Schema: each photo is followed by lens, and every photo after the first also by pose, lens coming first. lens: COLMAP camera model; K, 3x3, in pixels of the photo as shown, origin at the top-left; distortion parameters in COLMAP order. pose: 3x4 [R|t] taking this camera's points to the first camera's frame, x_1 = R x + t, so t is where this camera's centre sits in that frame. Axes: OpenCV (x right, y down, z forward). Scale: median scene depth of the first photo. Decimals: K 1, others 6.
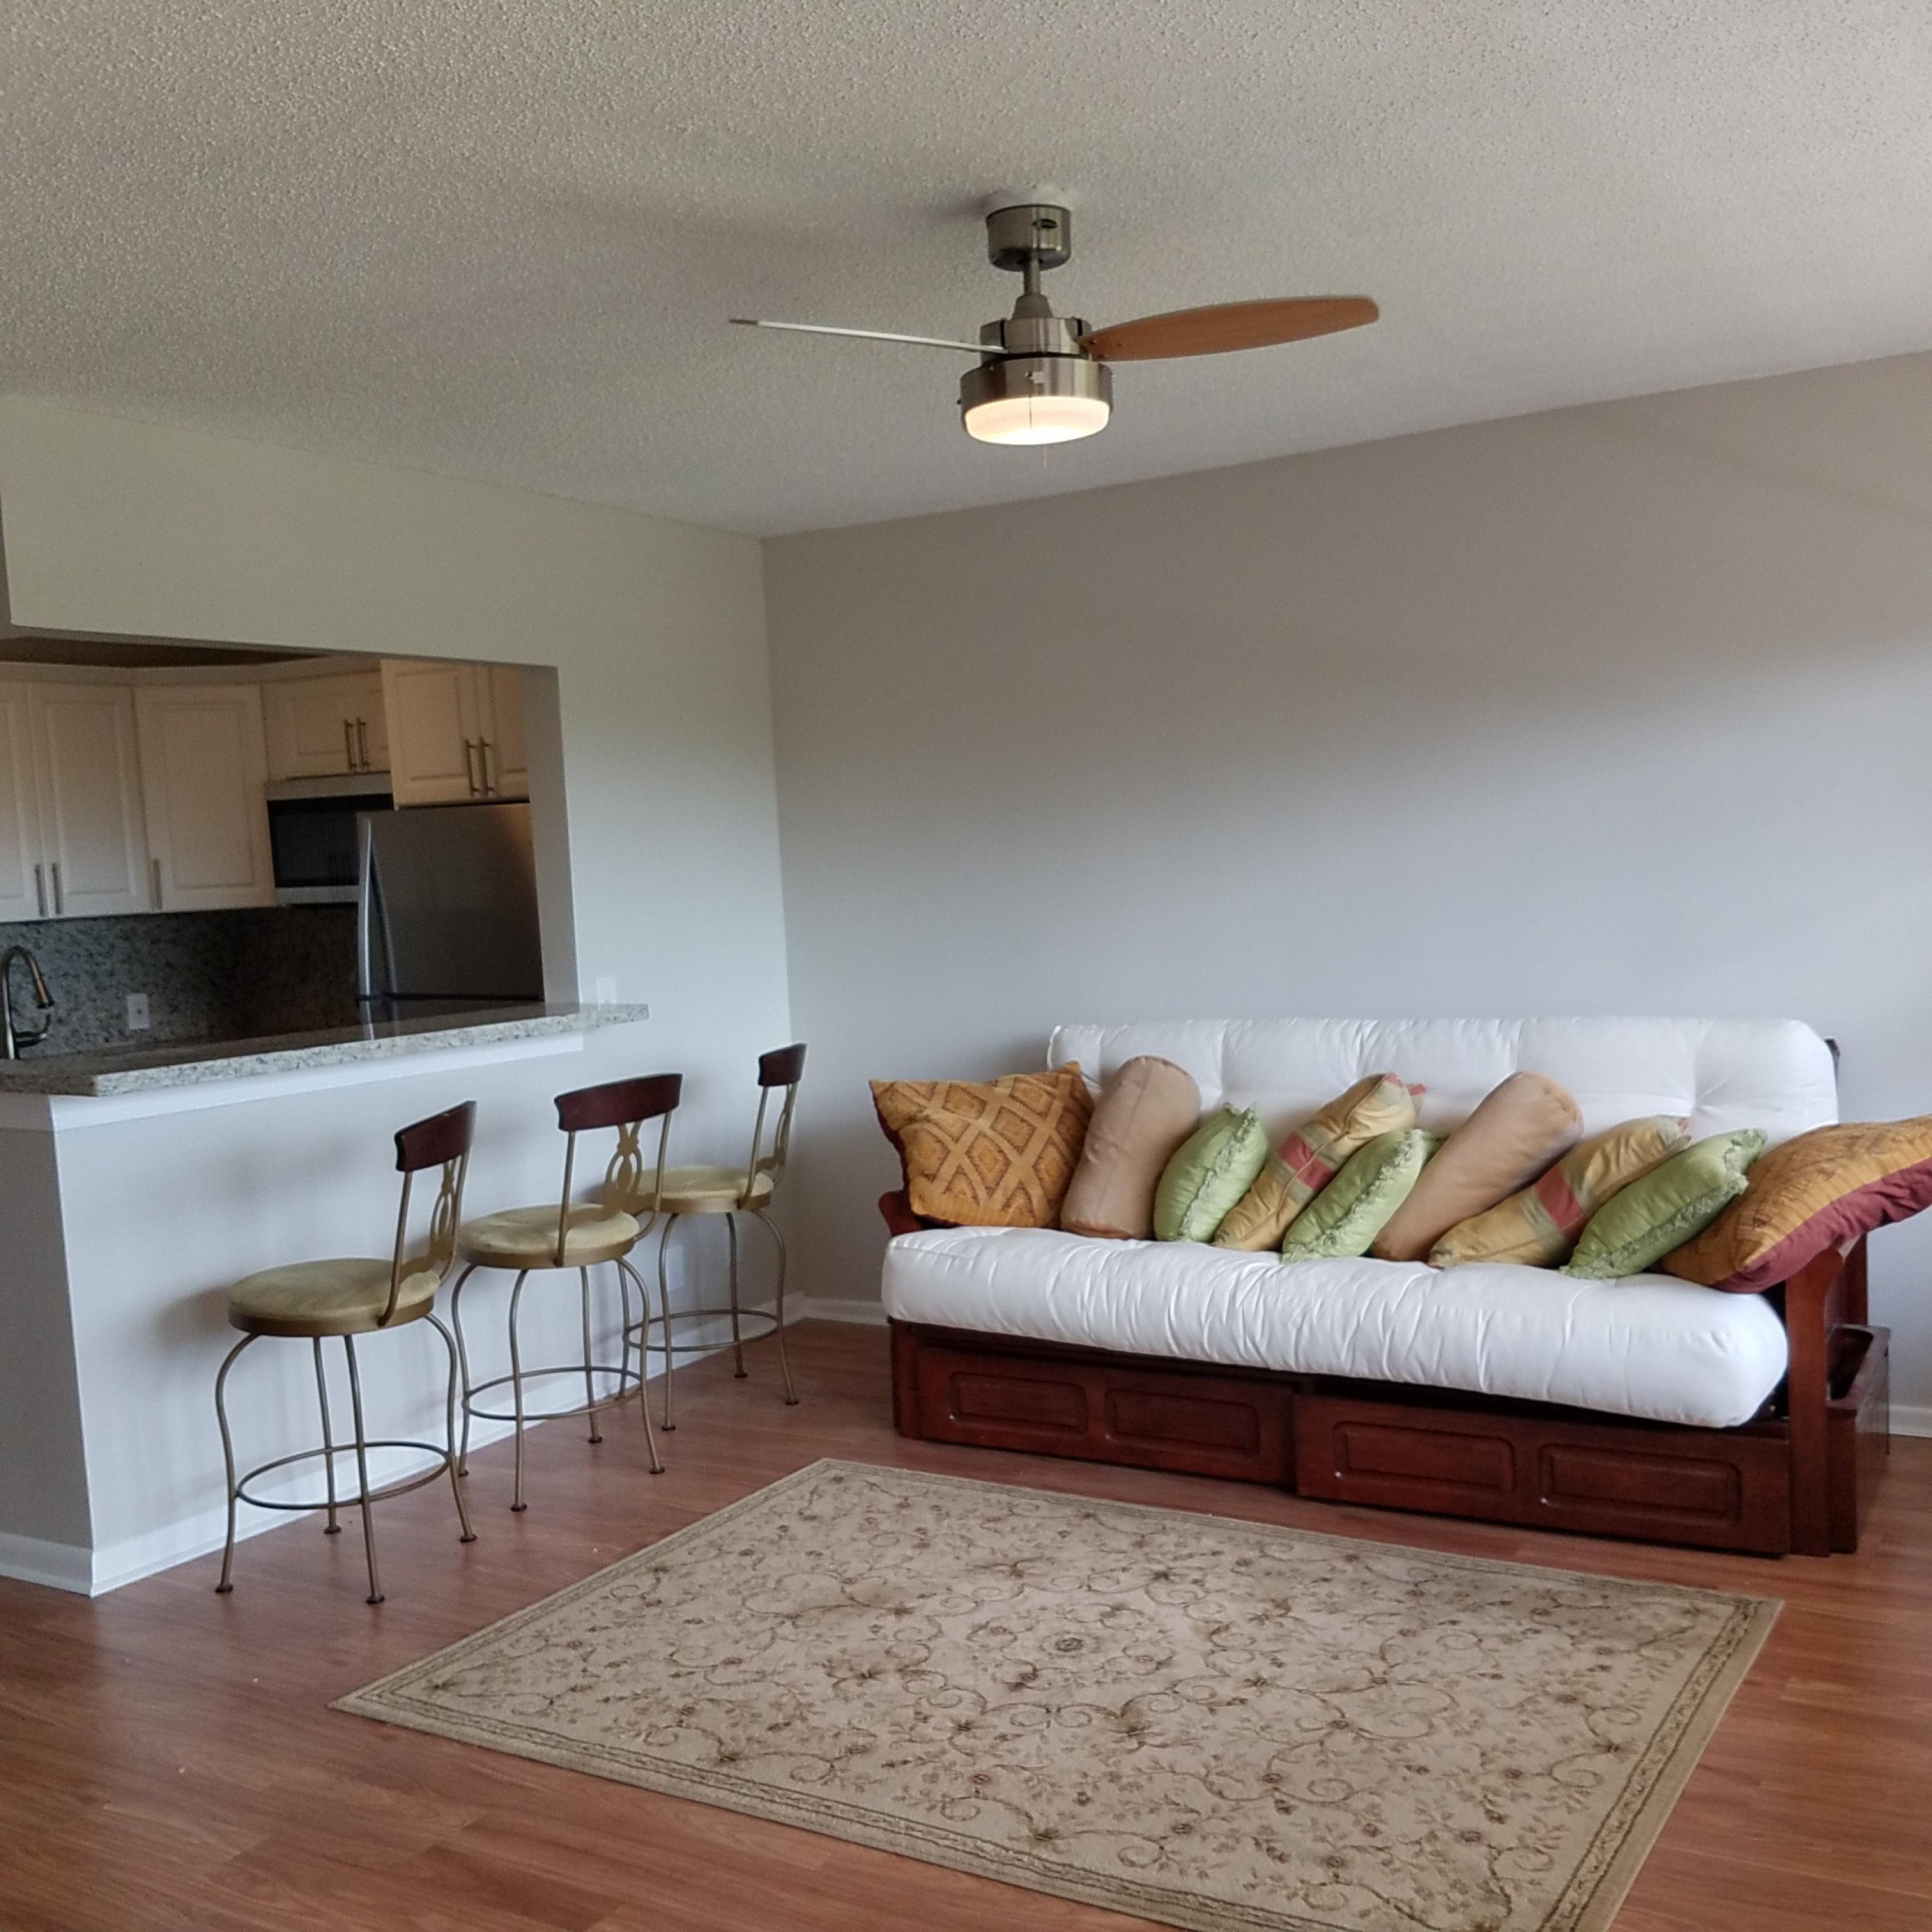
lens RADIAL K [[2027.5, 0, 1009.9], [0, 2027.5, 1020.5], [0, 0, 1]] dist [0.276709, -0.637627]
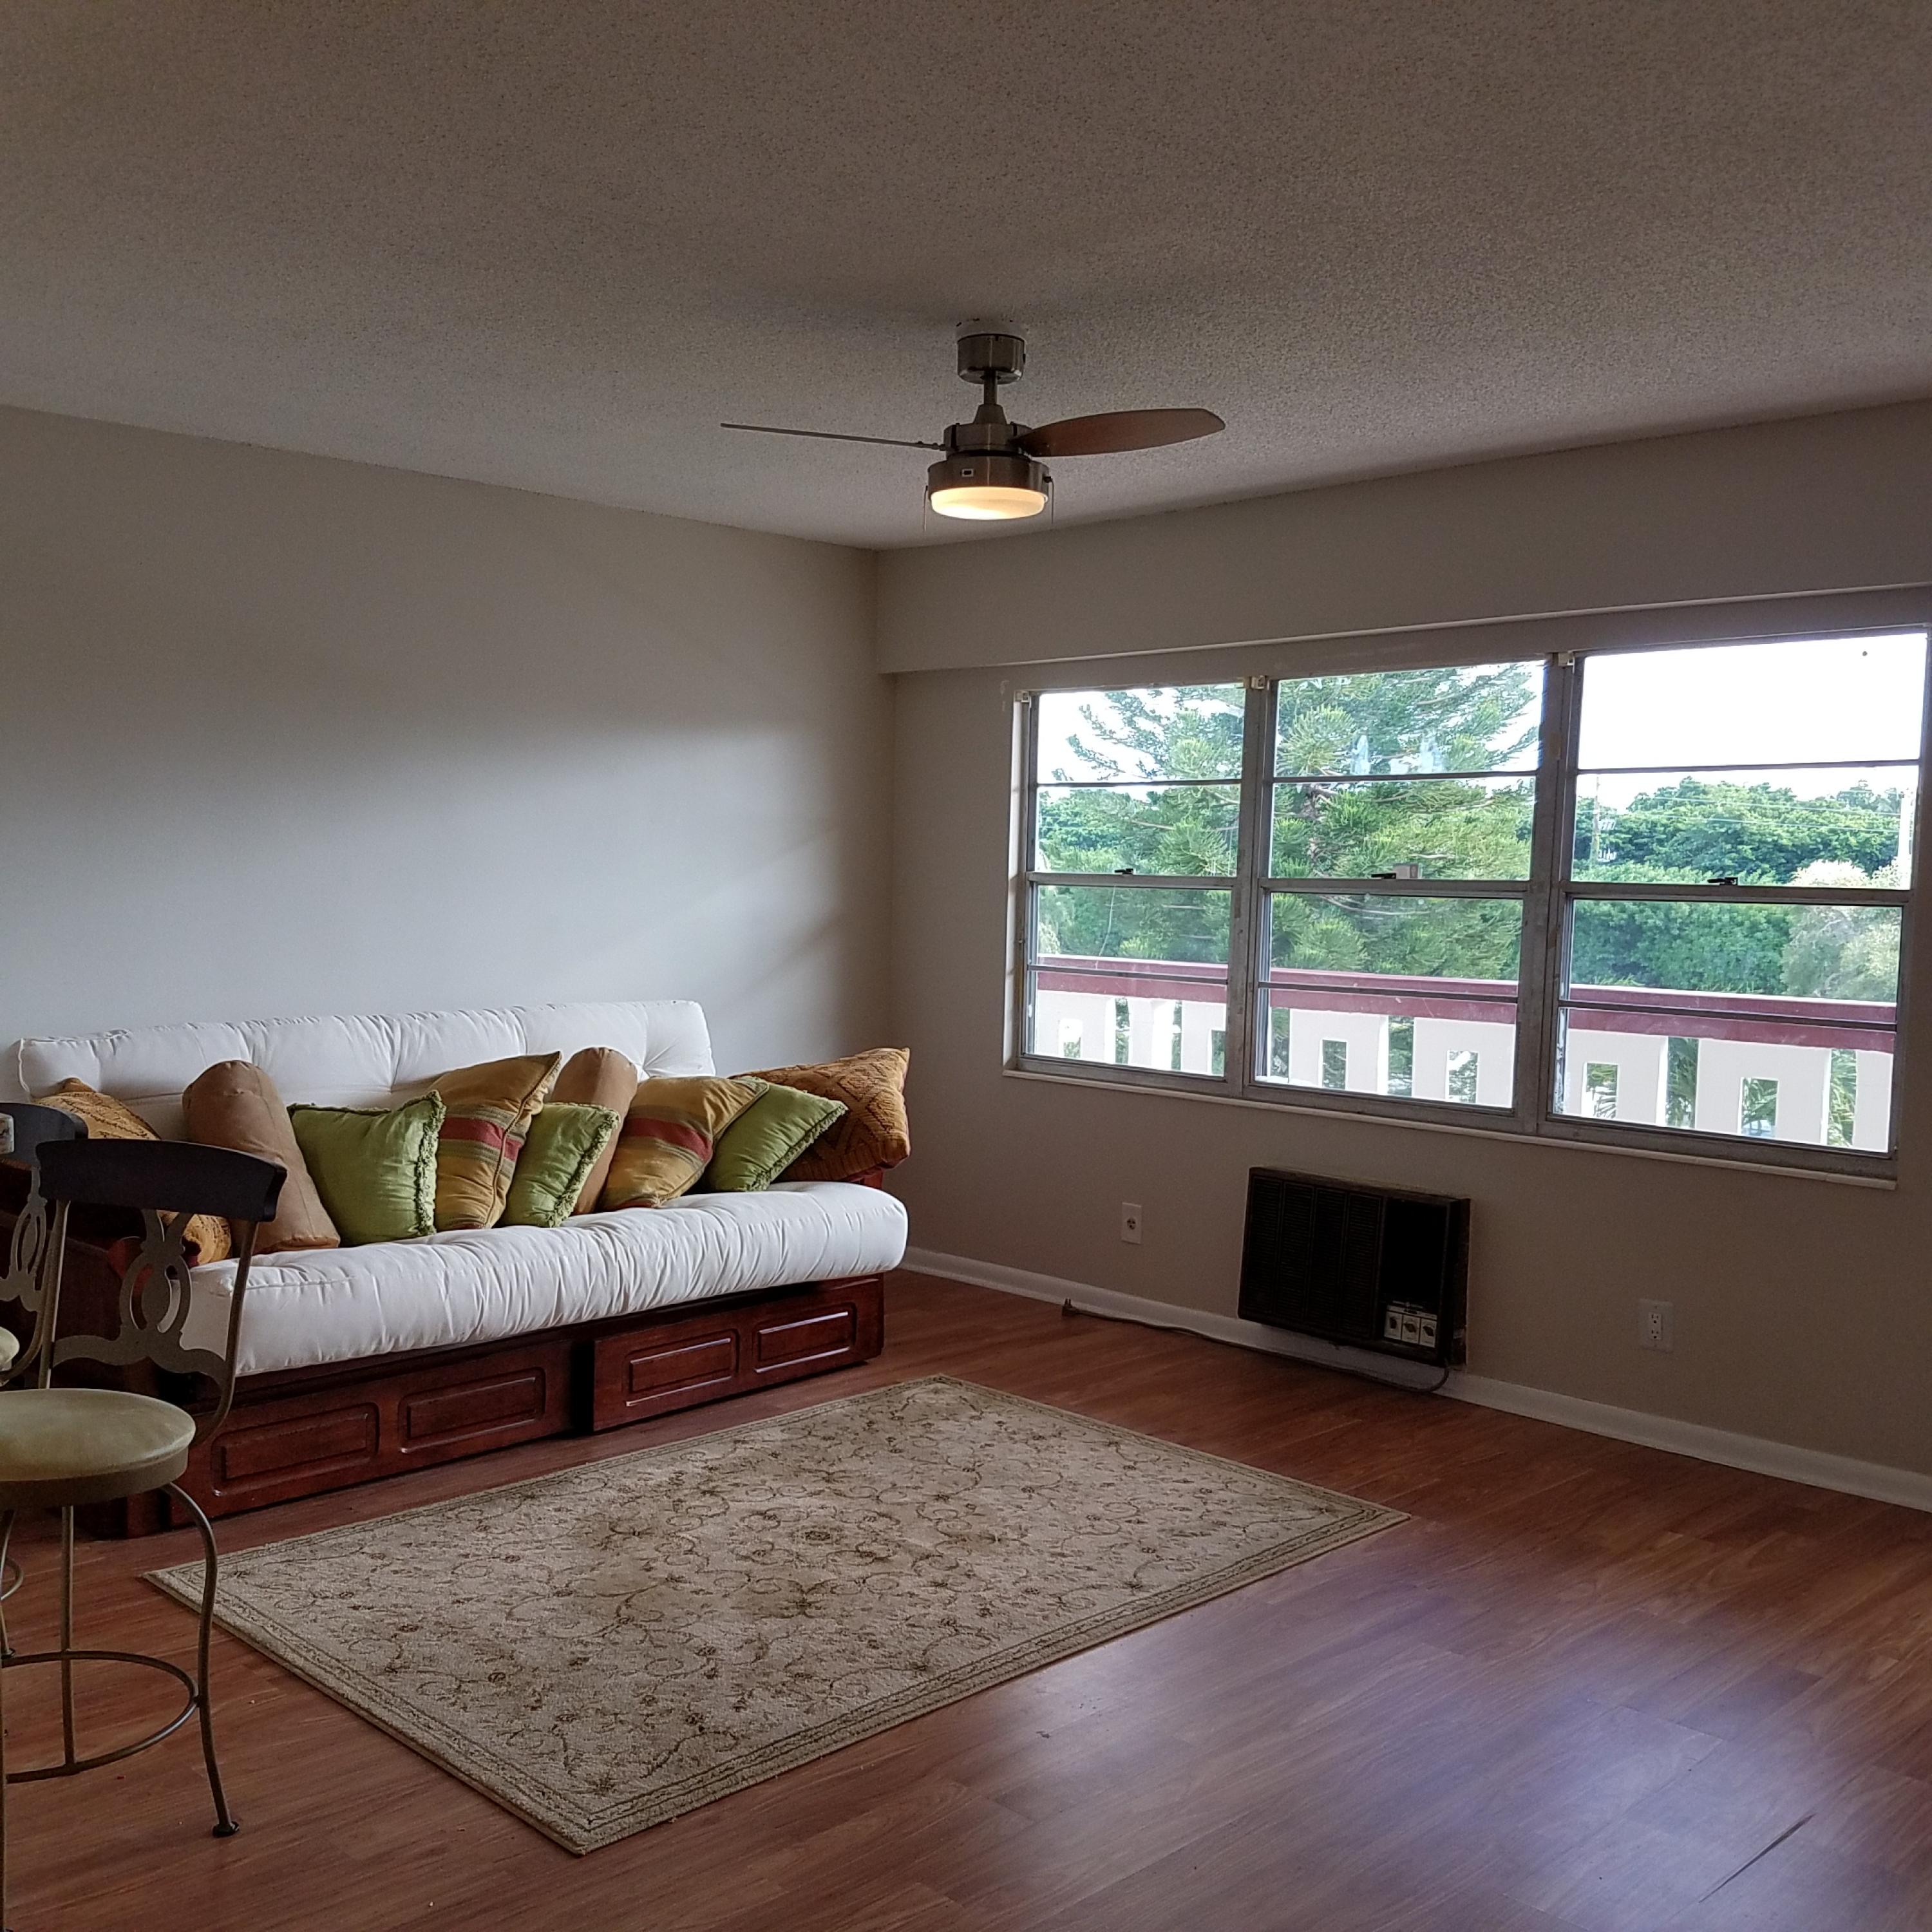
lens RADIAL K [[1946.0, 0, 971.8], [0, 1946.0, 989.7], [0, 0, 1]] dist [0.263749, -0.537335]
pose [[0.230222, -0.007412, 0.973110, -0.990397], [0.055414, 0.998448, -0.005505, 0.010595], [-0.971559, 0.055191, 0.230276, 0.631287]]
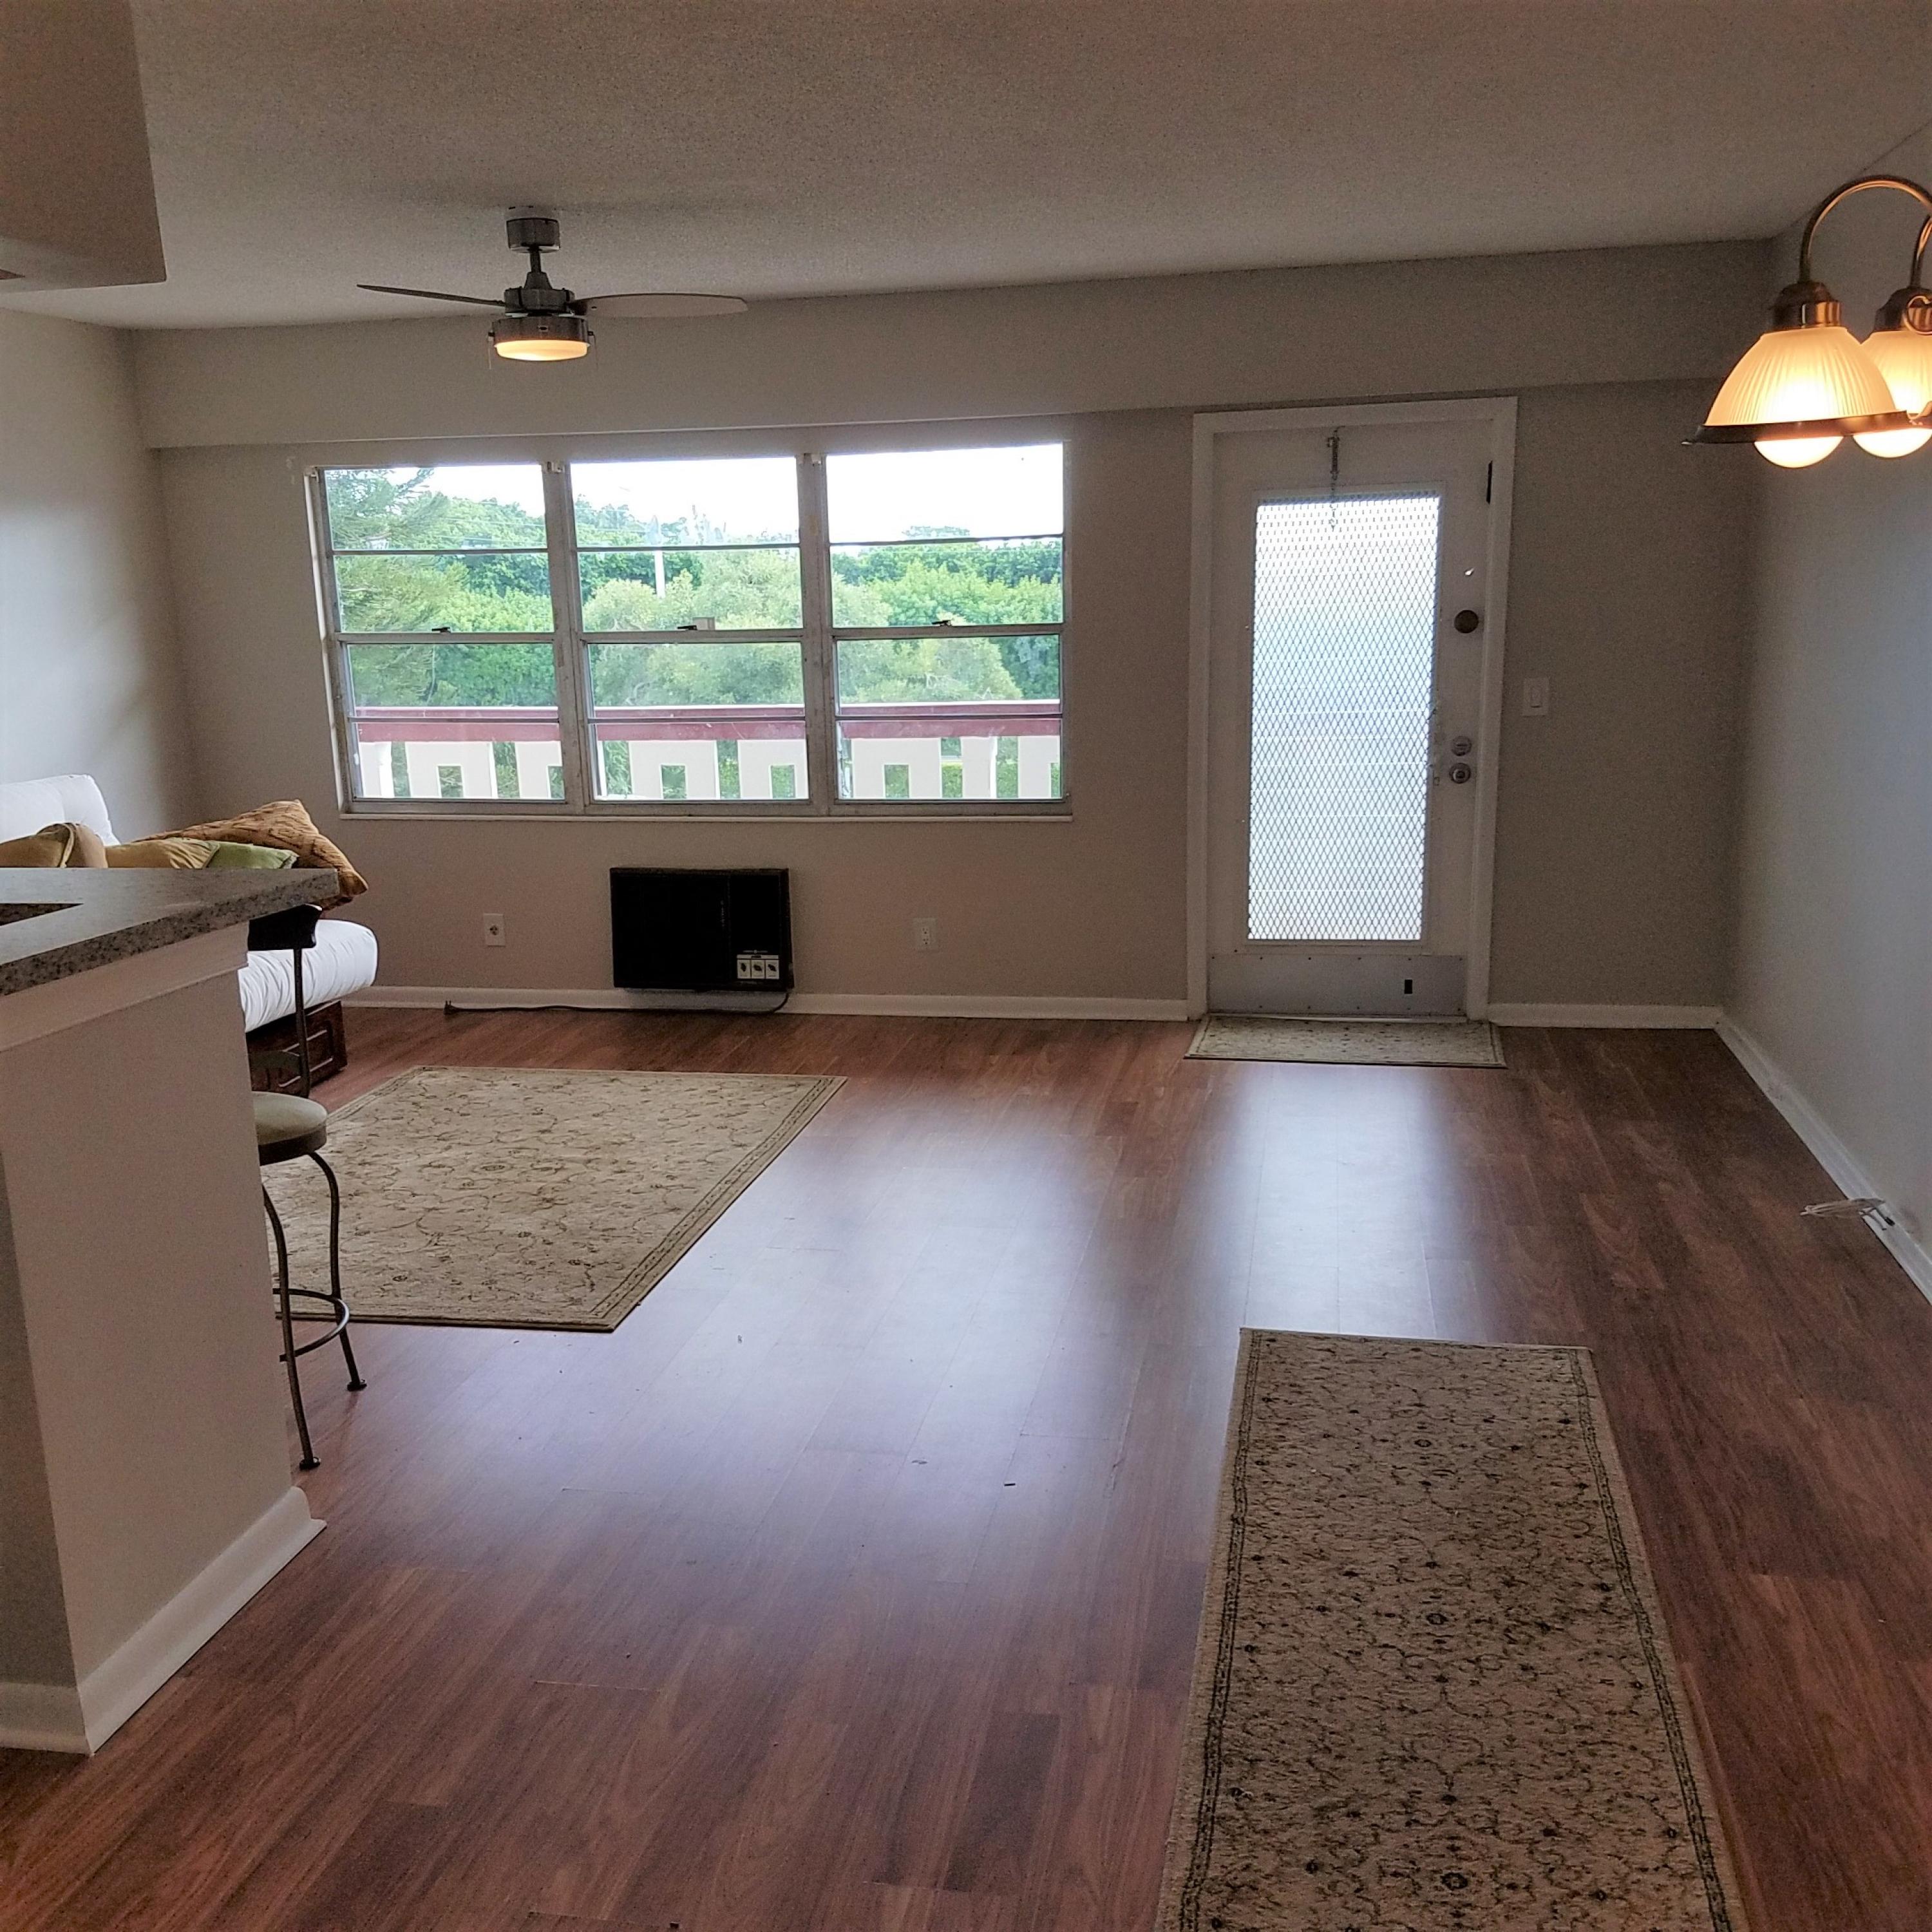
lens RADIAL K [[1946.0, 0, 971.8], [0, 1946.0, 989.7], [0, 0, 1]] dist [0.263749, -0.537335]
pose [[-0.356116, -0.134524, 0.924708, -1.370358], [0.126241, 0.973585, 0.190252, -0.052193], [-0.925875, 0.184488, -0.329727, 1.098411]]
